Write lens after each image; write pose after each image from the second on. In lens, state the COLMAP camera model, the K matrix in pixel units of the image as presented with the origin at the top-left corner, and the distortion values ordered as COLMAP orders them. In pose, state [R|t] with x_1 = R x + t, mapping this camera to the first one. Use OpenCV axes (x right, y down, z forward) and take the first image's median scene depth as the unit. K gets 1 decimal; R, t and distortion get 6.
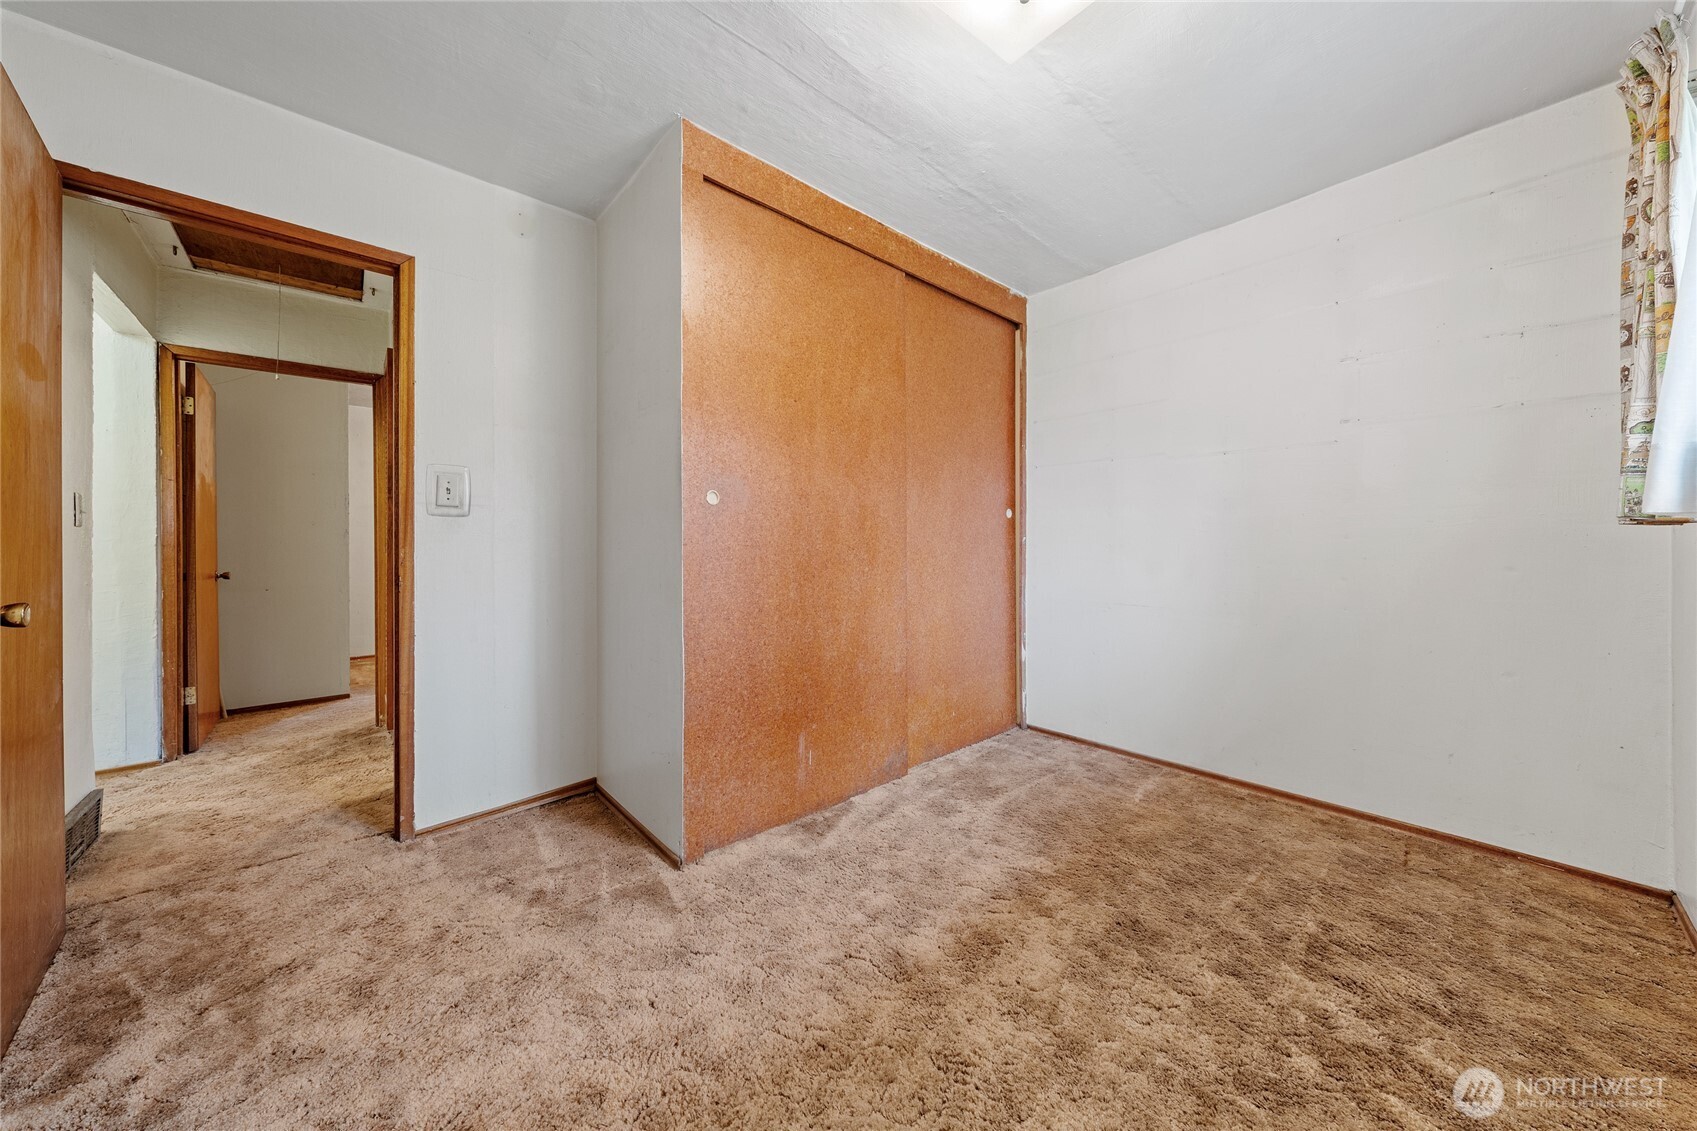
lens RADIAL K [[571.0, 0, 834.4], [0, 571.0, 544.5], [0, 0, 1]] dist [0.003223, 0.000309]
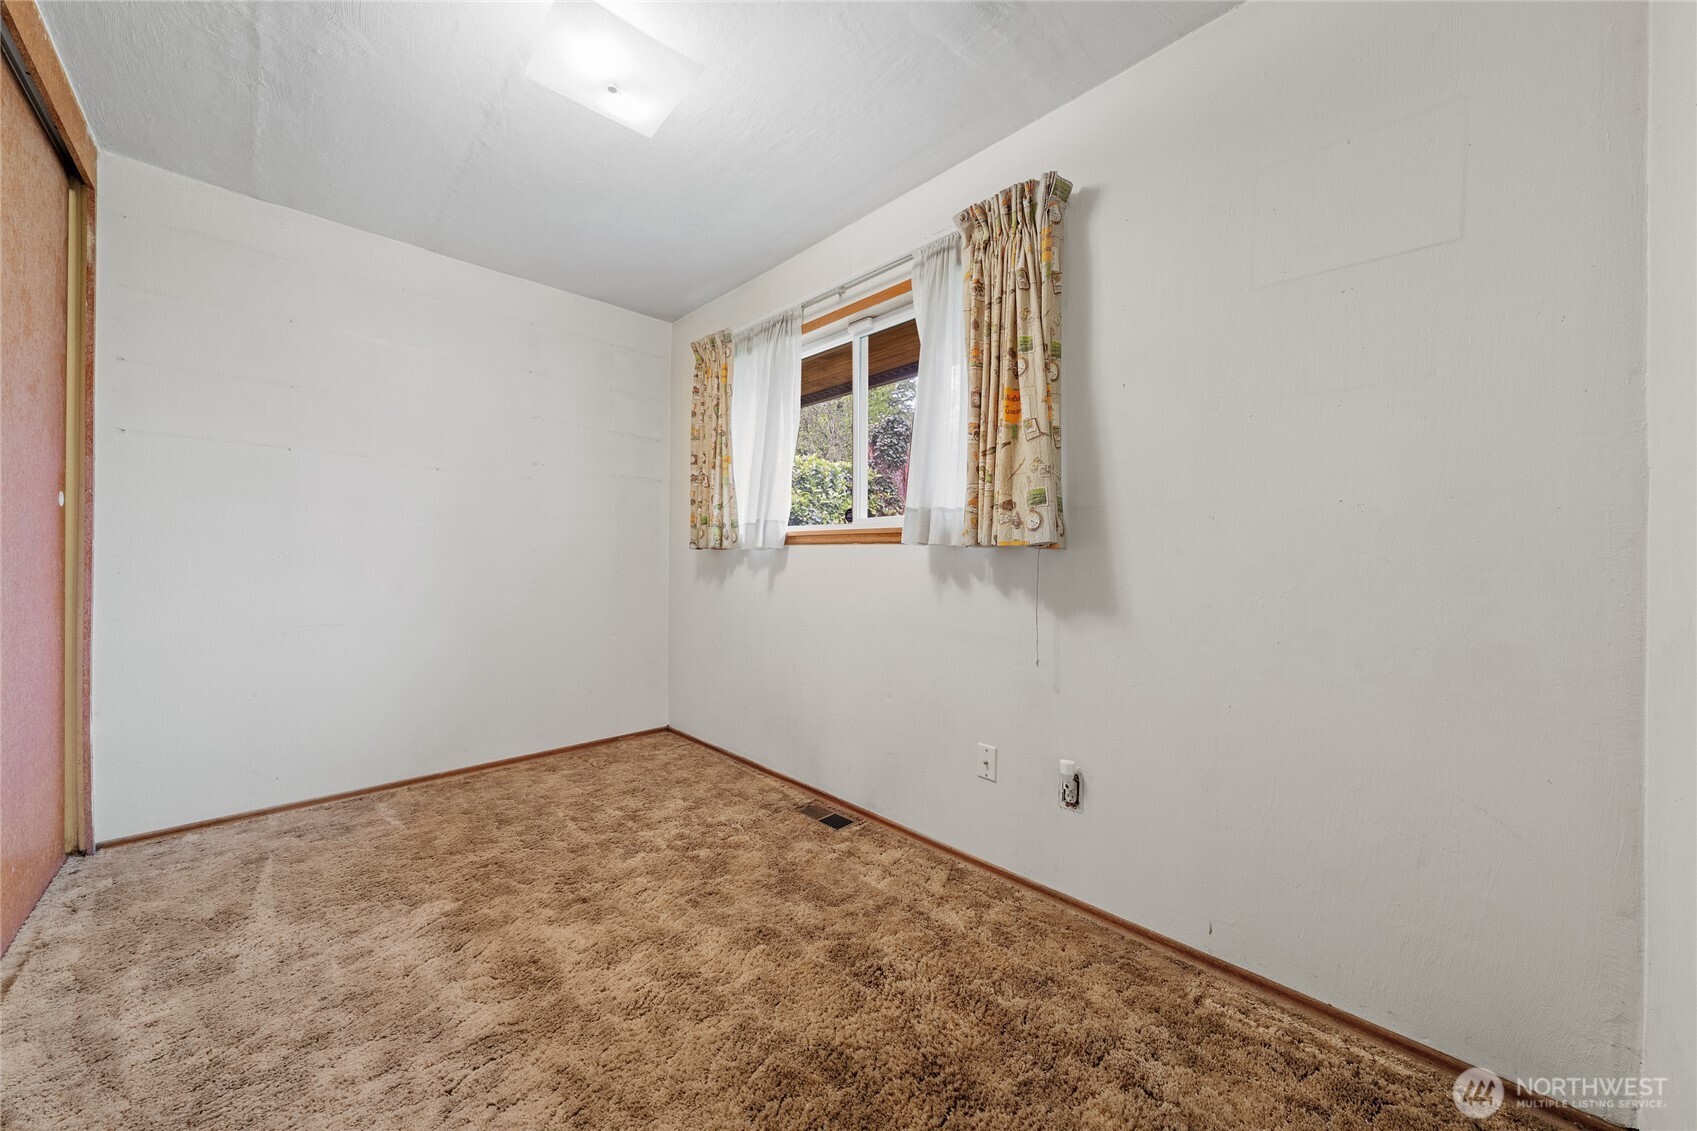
lens RADIAL K [[607.5, 0, 847.4], [0, 607.5, 562.1], [0, 0, 1]] dist [0.010723, 0.000125]
pose [[-0.050316, -0.007216, 0.998707, -0.610348], [-0.013764, 0.999884, 0.006531, -0.007362], [-0.998639, -0.013418, -0.050409, 0.379486]]
